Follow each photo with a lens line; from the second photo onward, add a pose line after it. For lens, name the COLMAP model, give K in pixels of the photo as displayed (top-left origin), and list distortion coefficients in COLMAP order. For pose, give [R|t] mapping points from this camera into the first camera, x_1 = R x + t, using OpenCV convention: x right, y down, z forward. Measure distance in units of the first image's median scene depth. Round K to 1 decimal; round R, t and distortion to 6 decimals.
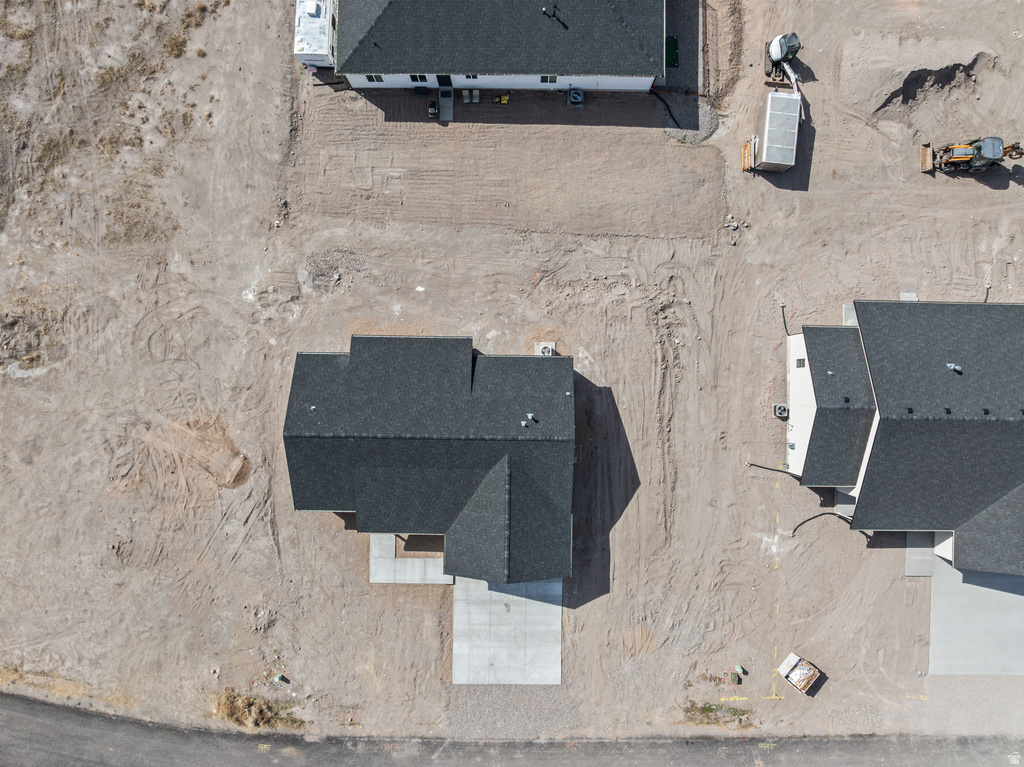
lens RADIAL K [[721.8, 0, 515.3], [0, 721.8, 378.8], [0, 0, 1]] dist [-0.041935, 0.005698]
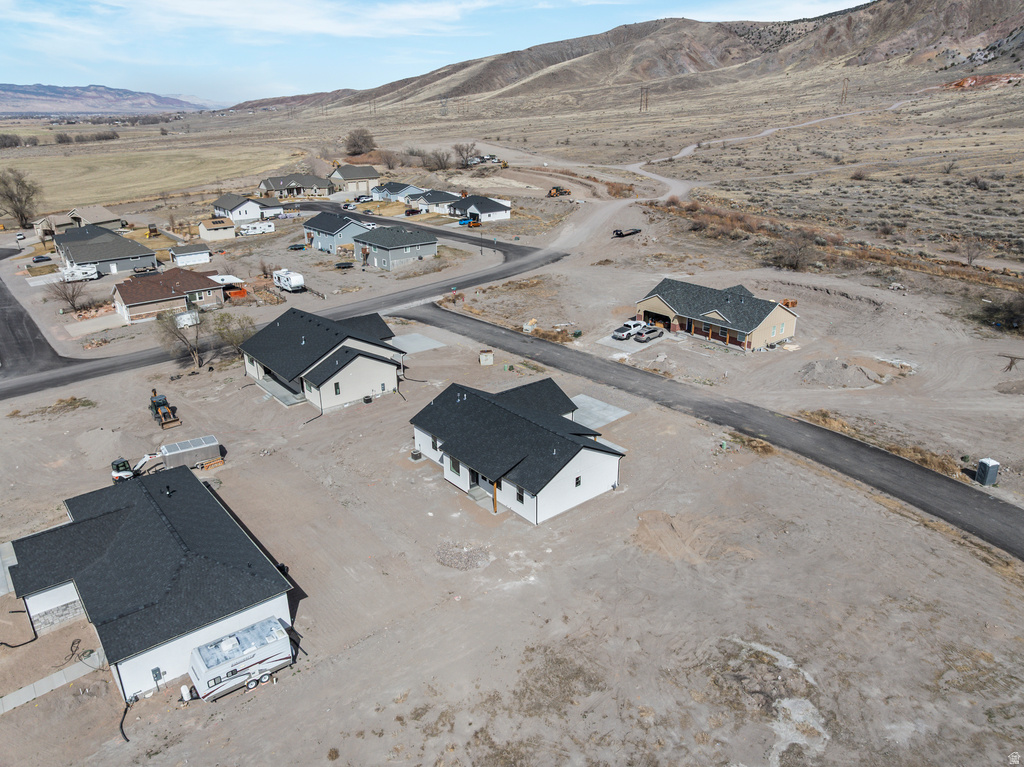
lens RADIAL K [[721.1, 0, 516.8], [0, 721.1, 378.6], [0, 0, 1]] dist [-0.068187, 0.043603]
pose [[-0.651256, -0.262046, 0.712178, -1.004326], [0.758840, -0.231366, 0.608796, -0.682764], [0.005242, 0.936911, 0.349530, 0.388555]]
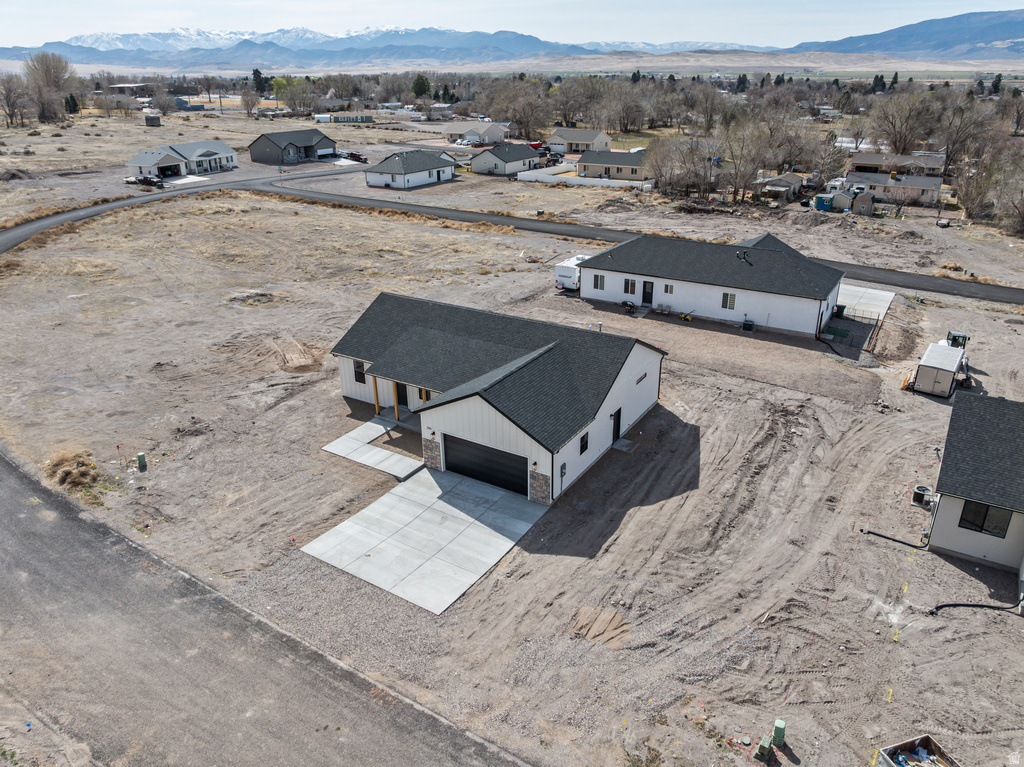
lens RADIAL K [[721.8, 0, 515.3], [0, 721.8, 378.8], [0, 0, 1]] dist [-0.041935, 0.005698]
pose [[0.856754, 0.200915, -0.474980, 0.337549], [-0.515671, 0.347087, -0.783335, 0.762426], [0.007476, 0.916059, 0.400974, 0.614617]]
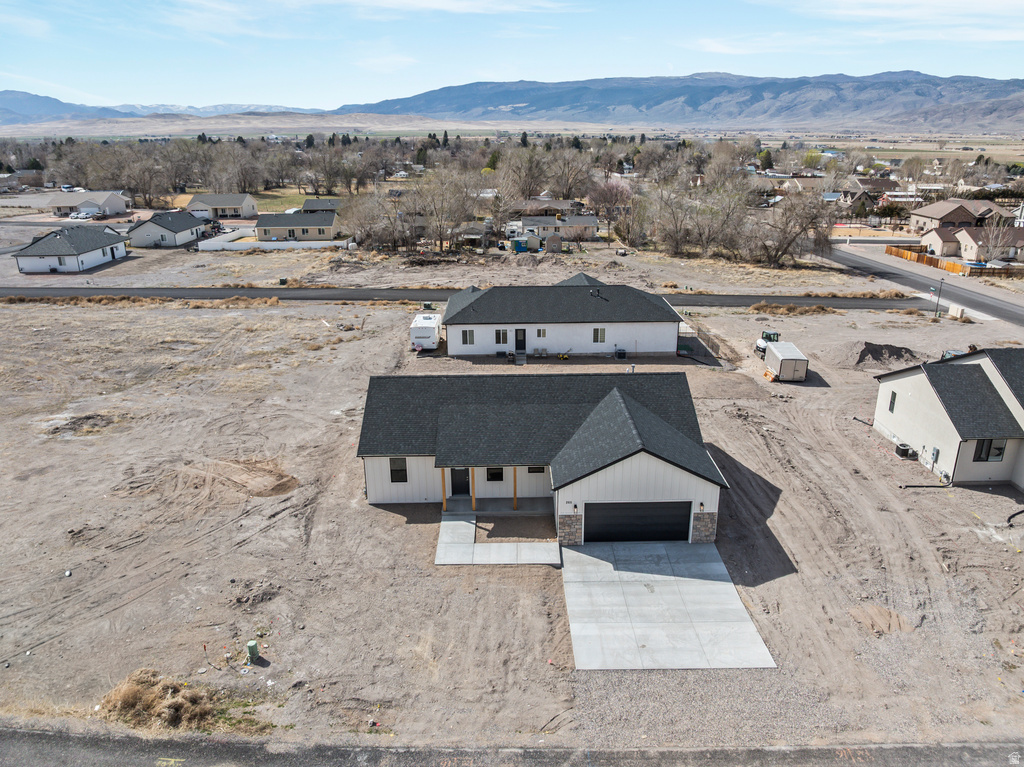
lens RADIAL K [[721.8, 0, 515.3], [0, 721.8, 378.8], [0, 0, 1]] dist [-0.041935, 0.005698]
pose [[0.999553, -0.010906, 0.027829, -0.144740], [0.029872, 0.333105, -0.942416, 0.850394], [0.001008, 0.942827, 0.333282, 0.617550]]
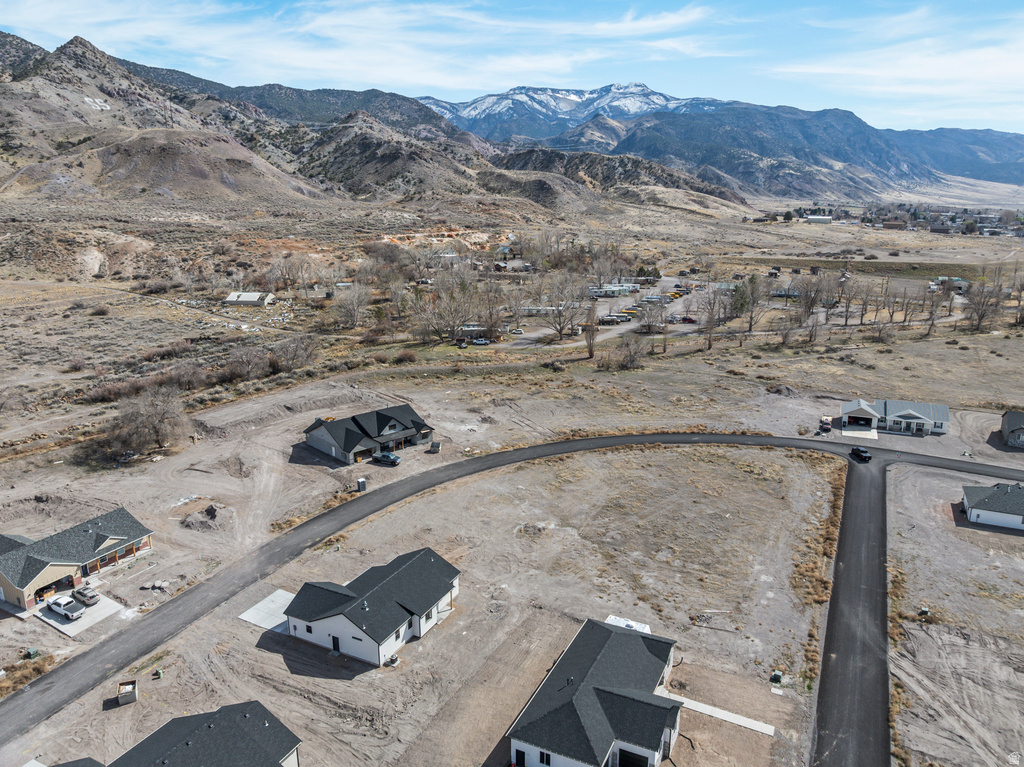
lens RADIAL K [[712.6, 0, 515.0], [0, 712.6, 382.3], [0, 0, 1]] dist [-0.036389, 0.007387]
pose [[-0.427479, 0.225608, -0.875421, 1.203117], [-0.903980, -0.096948, 0.416439, -0.905905], [0.009082, 0.969382, 0.245389, -0.017731]]
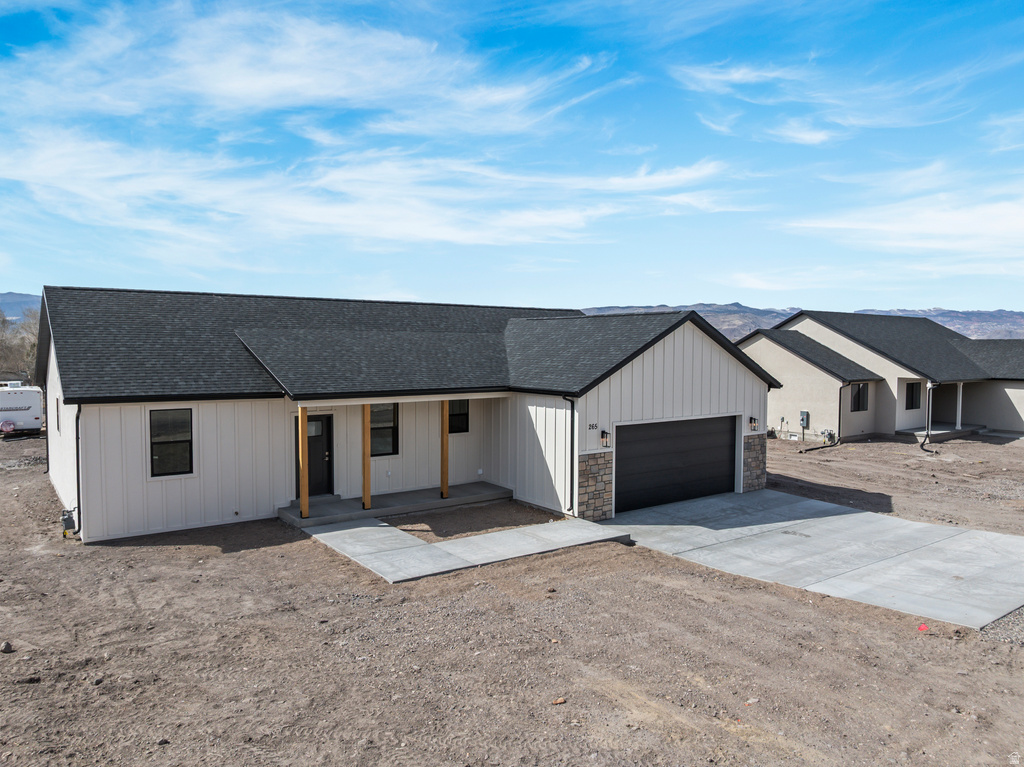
lens RADIAL K [[722.1, 0, 515.2], [0, 722.1, 379.6], [0, 0, 1]] dist [-0.033364, -0.004133]
pose [[0.791858, -0.016631, 0.610479, -0.318706], [0.610571, 0.042569, -0.790817, 0.501743], [-0.012836, 0.998955, 0.043863, 0.916850]]
